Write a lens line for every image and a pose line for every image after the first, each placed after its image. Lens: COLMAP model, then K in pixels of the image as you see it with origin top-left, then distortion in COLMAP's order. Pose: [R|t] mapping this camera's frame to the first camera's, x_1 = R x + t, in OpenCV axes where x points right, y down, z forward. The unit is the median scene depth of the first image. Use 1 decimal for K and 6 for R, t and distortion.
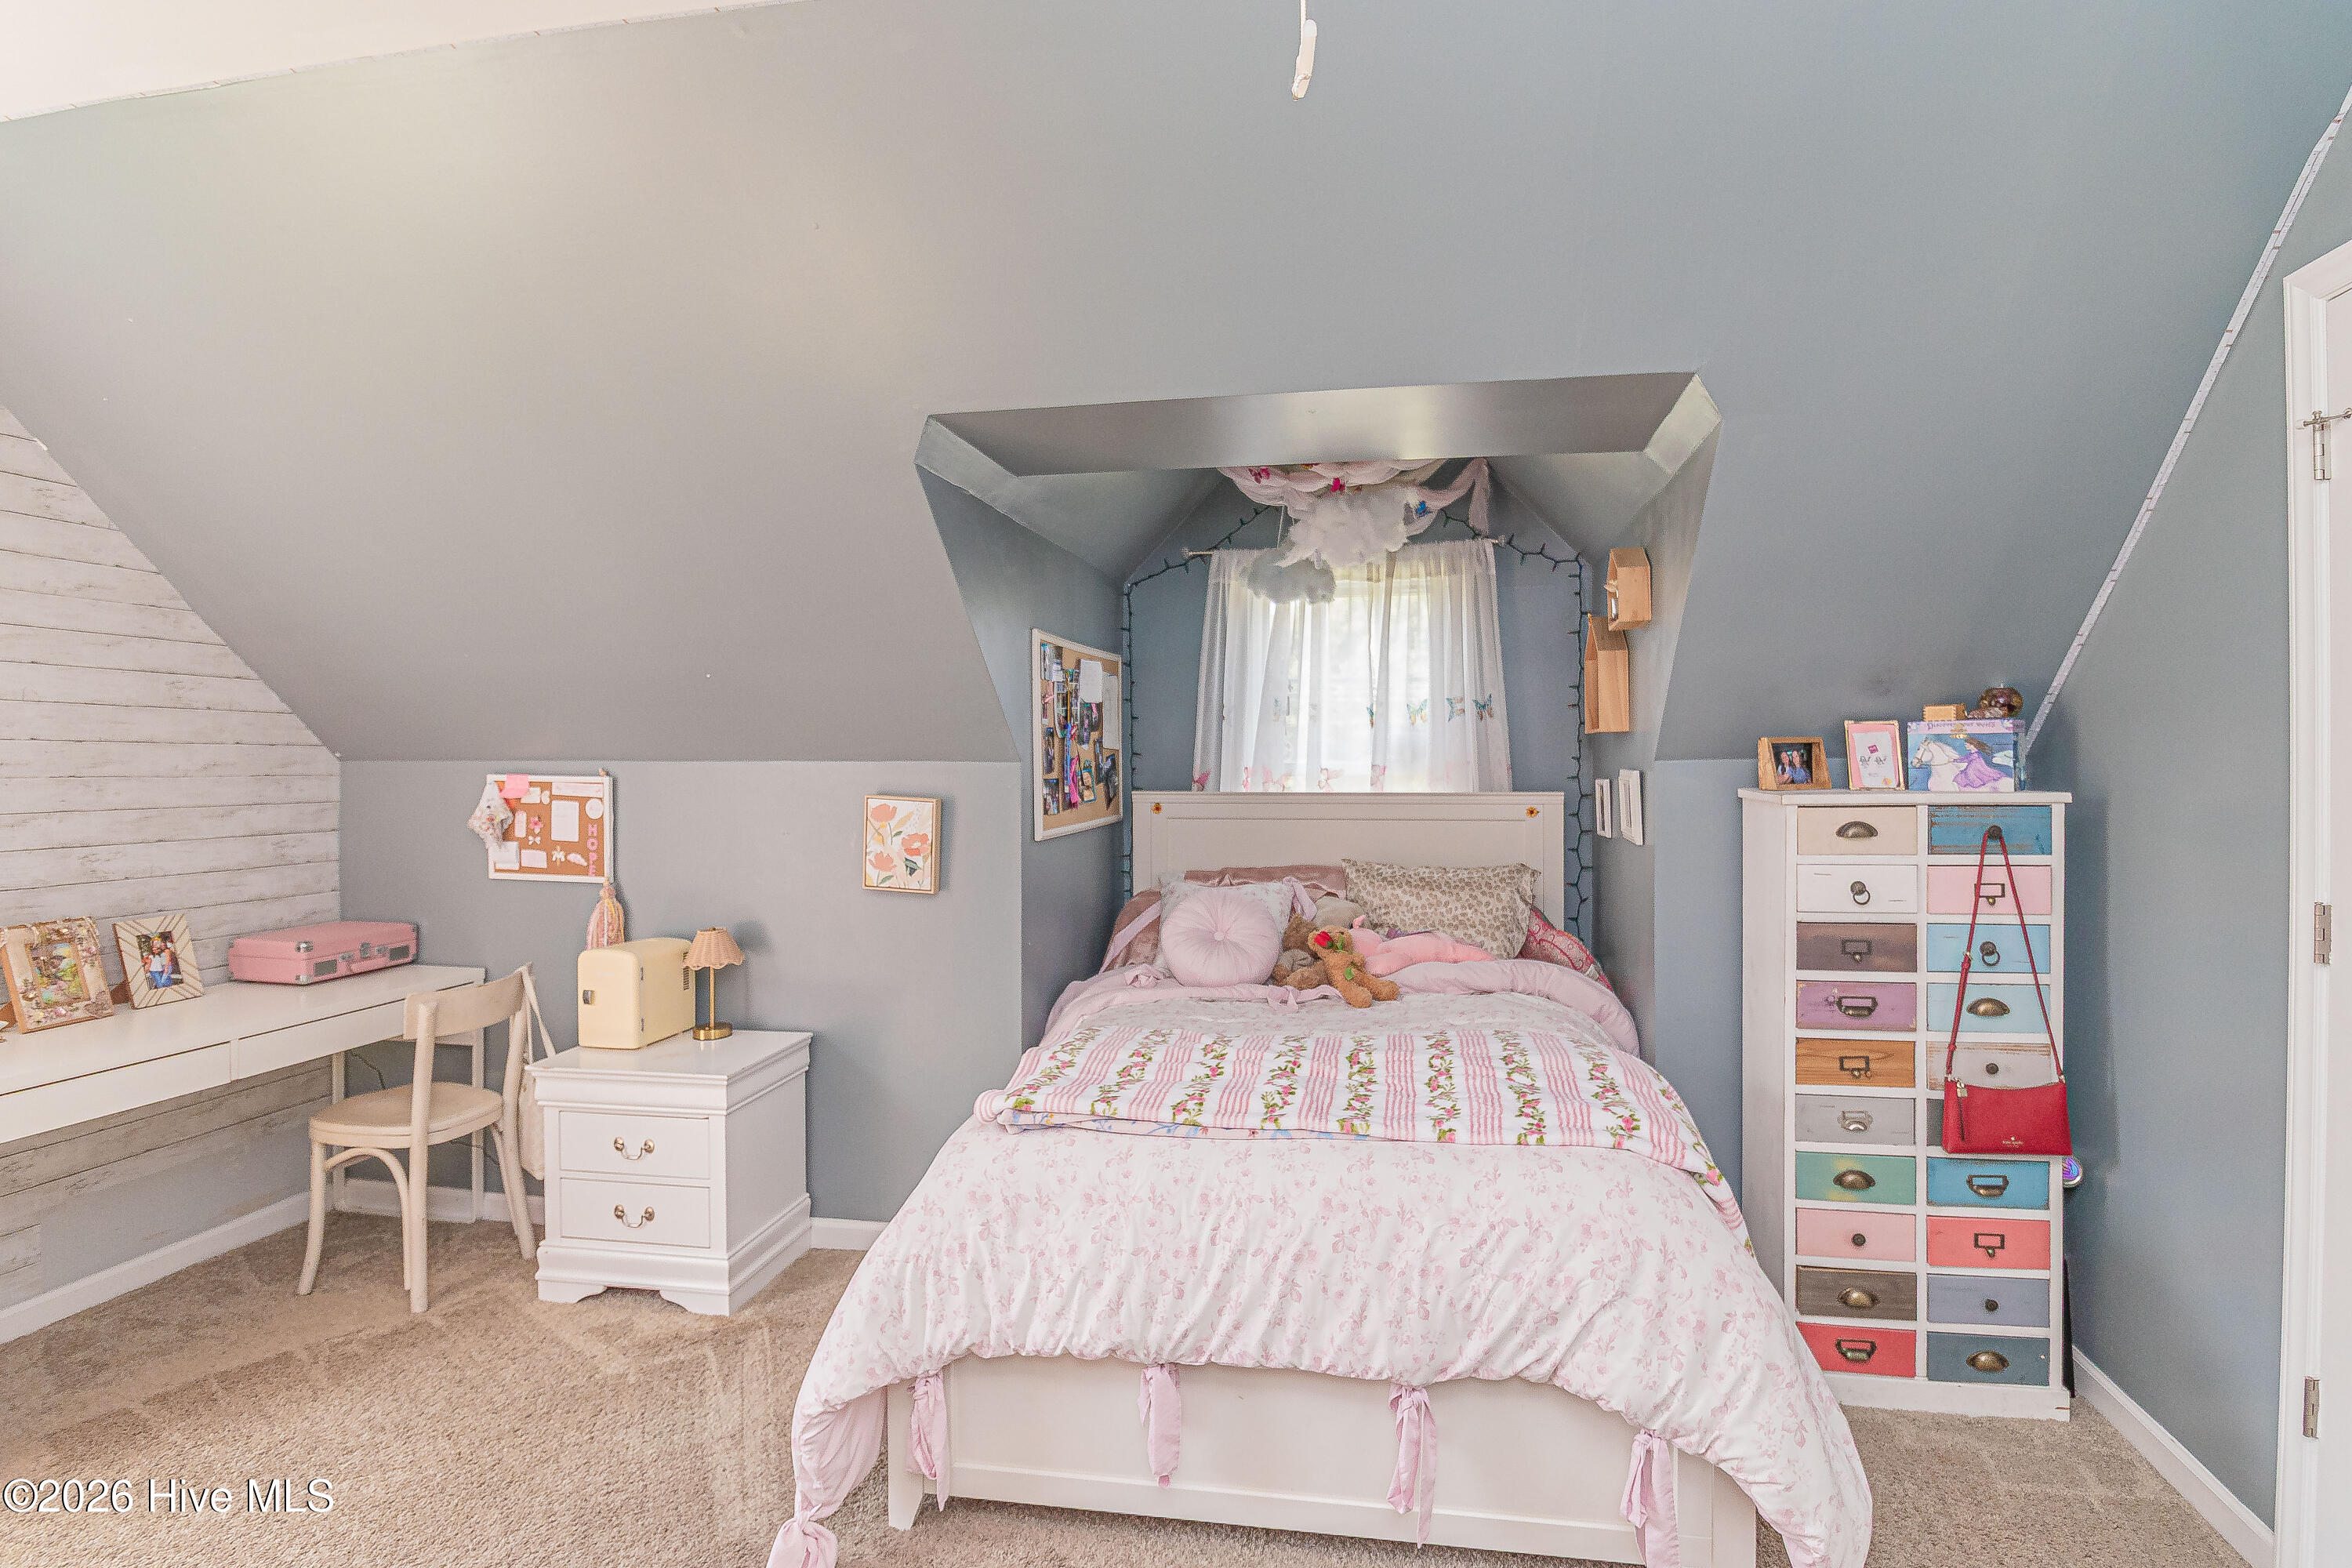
lens RADIAL K [[1139.9, 0, 1246.6], [0, 1139.9, 750.0], [0, 0, 1]] dist [-0.011650, -0.004589]
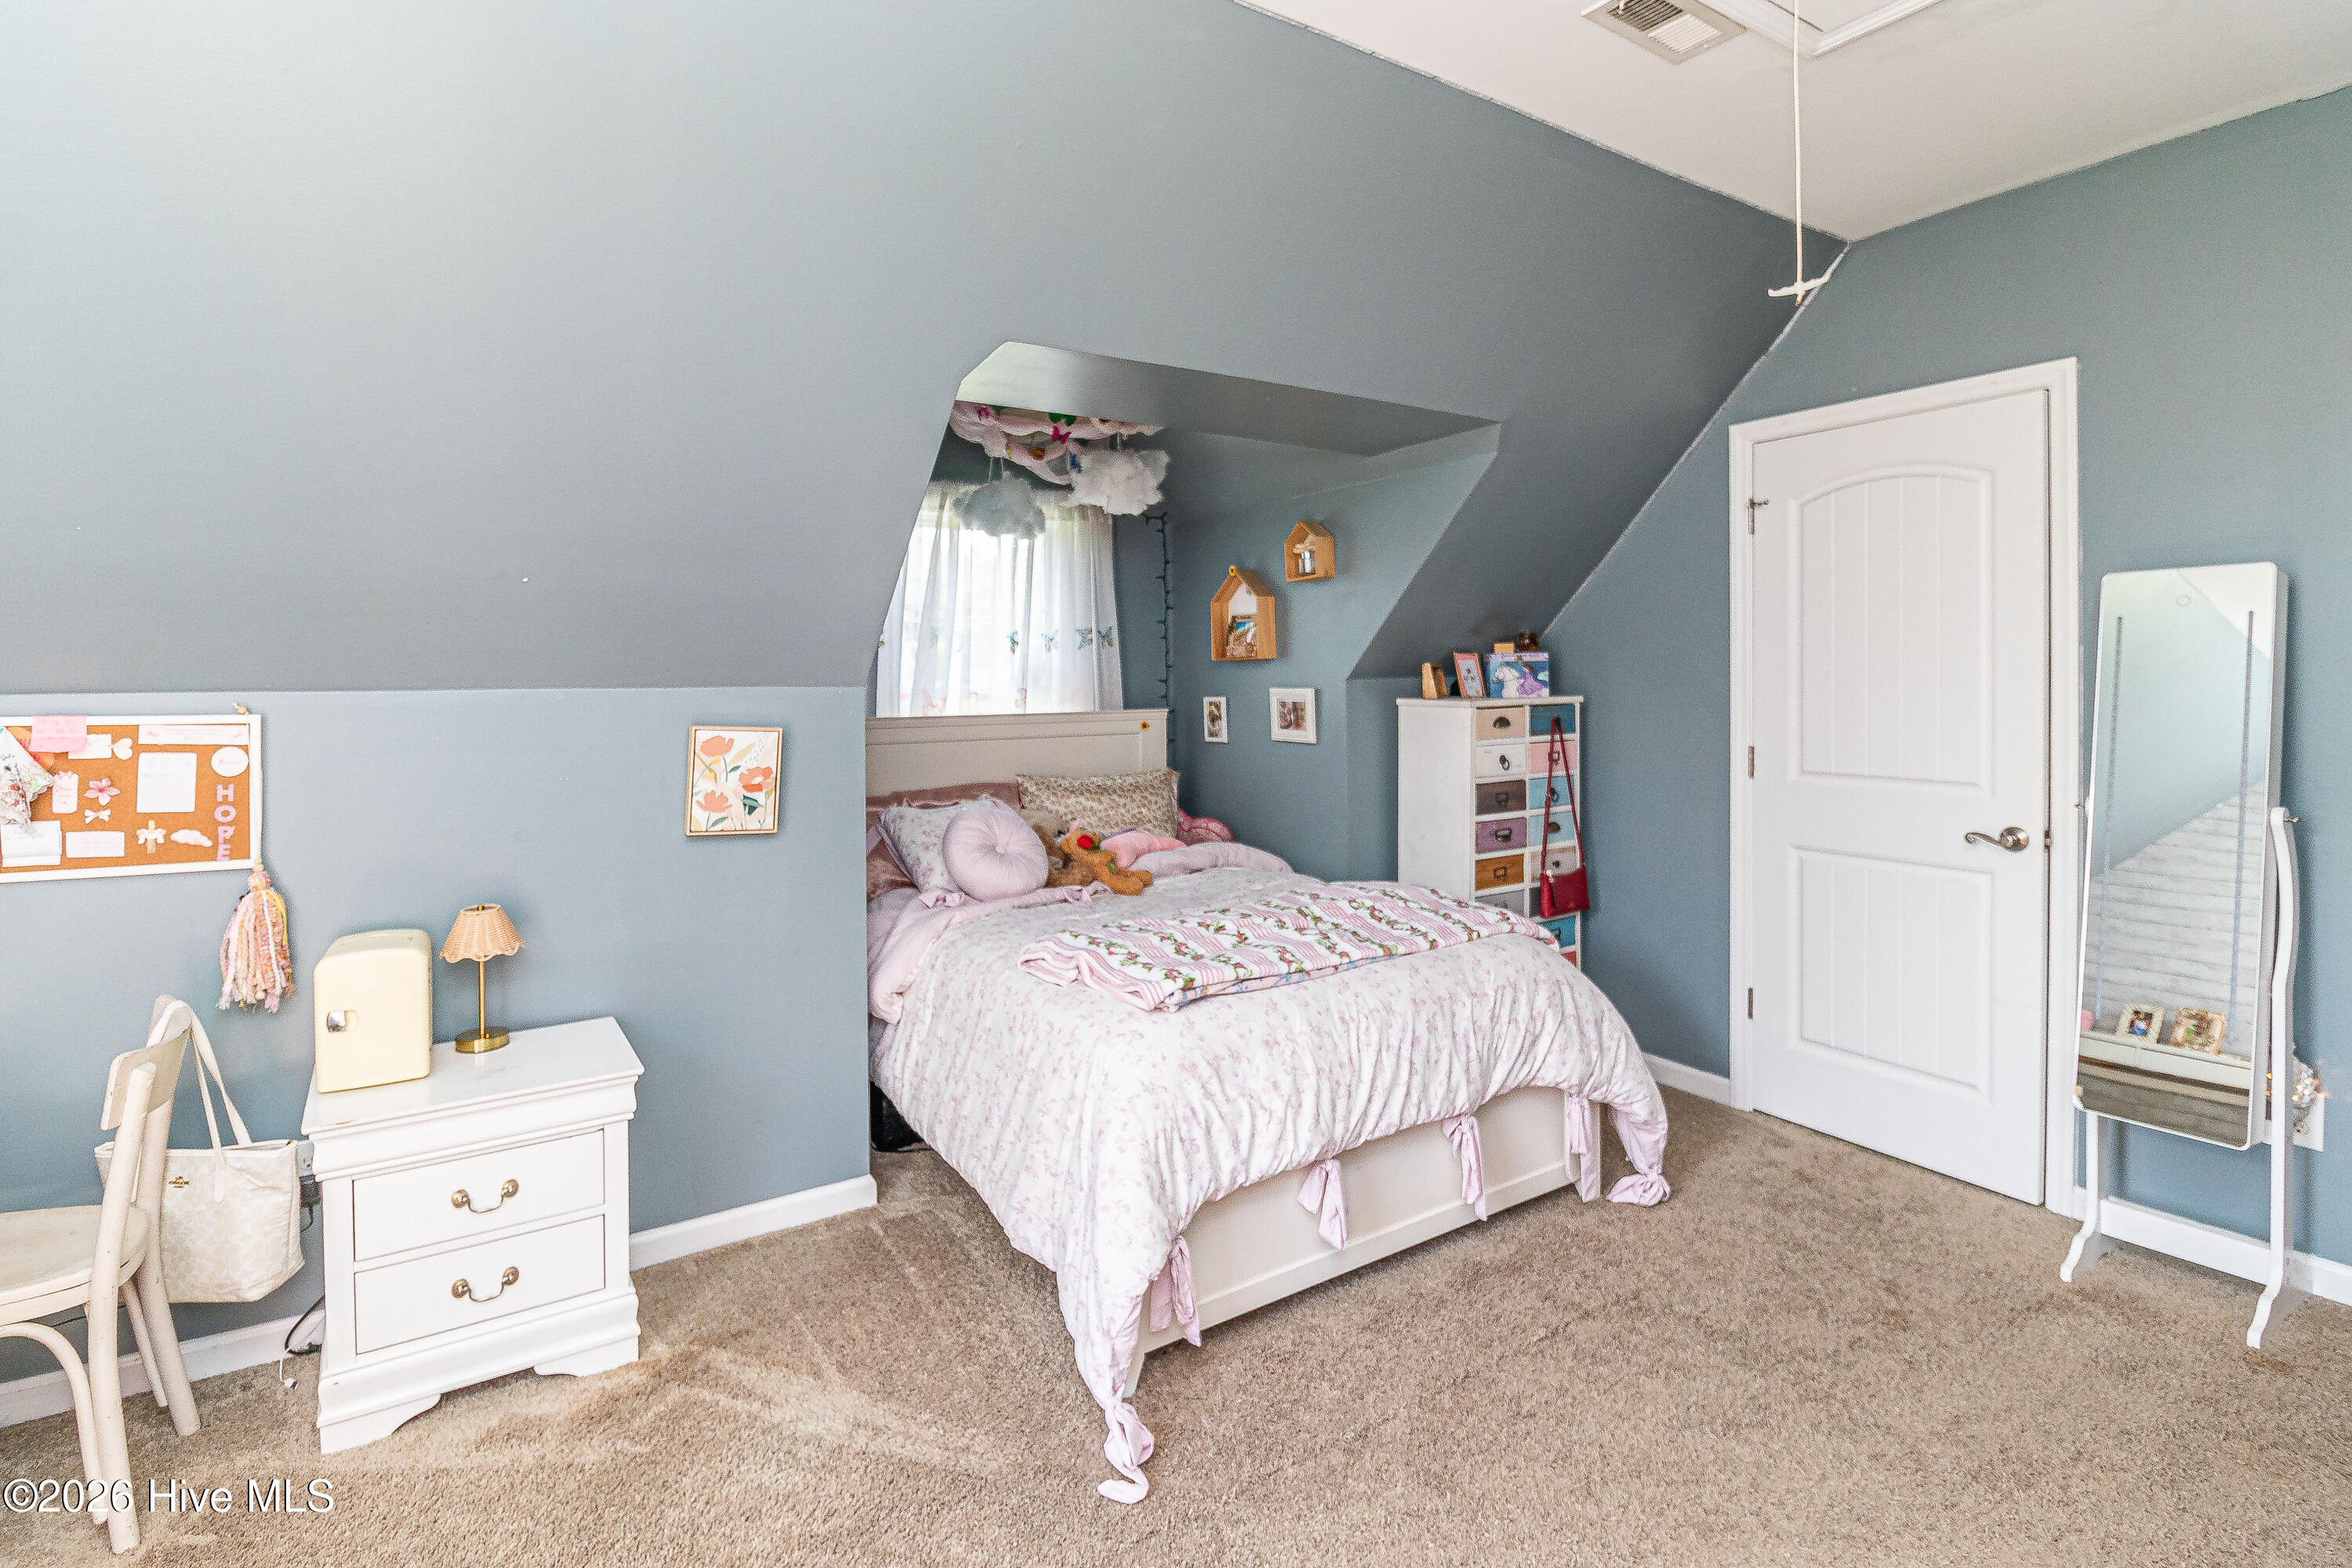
lens RADIAL K [[1139.9, 0, 1180.8], [0, 1139.9, 686.7], [0, 0, 1]] dist [-0.011650, -0.004589]
pose [[0.734195, -0.009927, 0.678866, -0.656198], [0.006304, 0.999950, 0.007804, 0.005089], [-0.678910, -0.001450, 0.734221, 0.116847]]
